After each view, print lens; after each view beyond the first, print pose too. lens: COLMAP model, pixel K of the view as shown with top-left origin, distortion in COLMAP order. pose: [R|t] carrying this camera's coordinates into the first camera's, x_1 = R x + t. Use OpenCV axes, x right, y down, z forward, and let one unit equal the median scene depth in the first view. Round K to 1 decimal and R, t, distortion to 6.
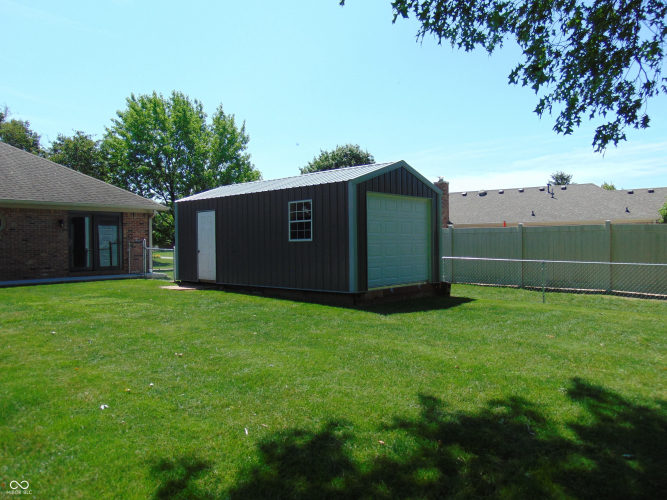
lens RADIAL K [[502.4, 0, 333.5], [0, 502.4, 250.0], [0, 0, 1]] dist [-0.029380, 0.053626]
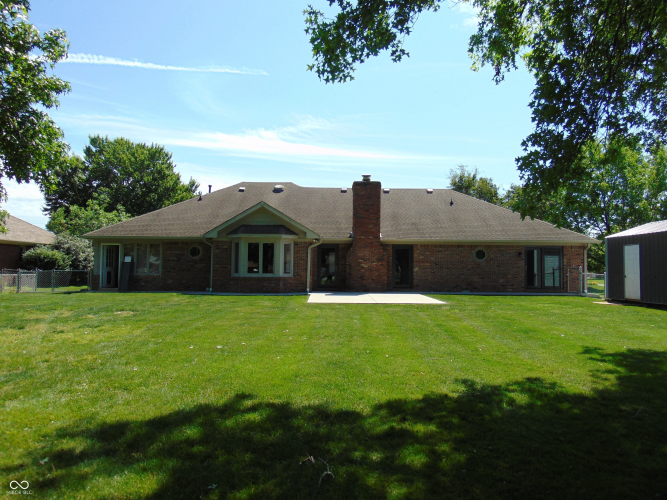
lens RADIAL K [[502.4, 0, 333.5], [0, 502.4, 250.0], [0, 0, 1]] dist [-0.029380, 0.053626]
pose [[0.683105, -0.012944, -0.730206, 0.121414], [-0.026324, 0.998757, -0.042330, 0.007195], [0.729846, 0.048138, 0.681915, -0.323907]]
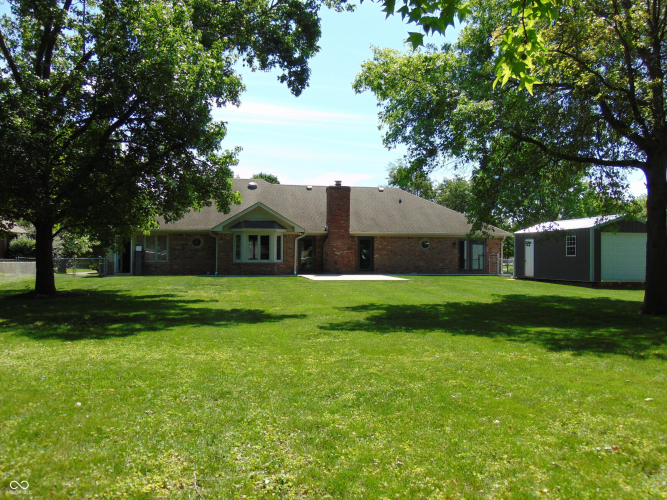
lens RADIAL K [[629.1, 0, 333.5], [0, 629.1, 250.0], [0, 0, 1]] dist [-0.004694, 0.010955]
pose [[0.805947, 0.009305, -0.591915, 0.409030], [-0.022901, 0.999618, -0.015467, 0.011428], [0.591545, 0.026021, 0.805852, -0.988033]]
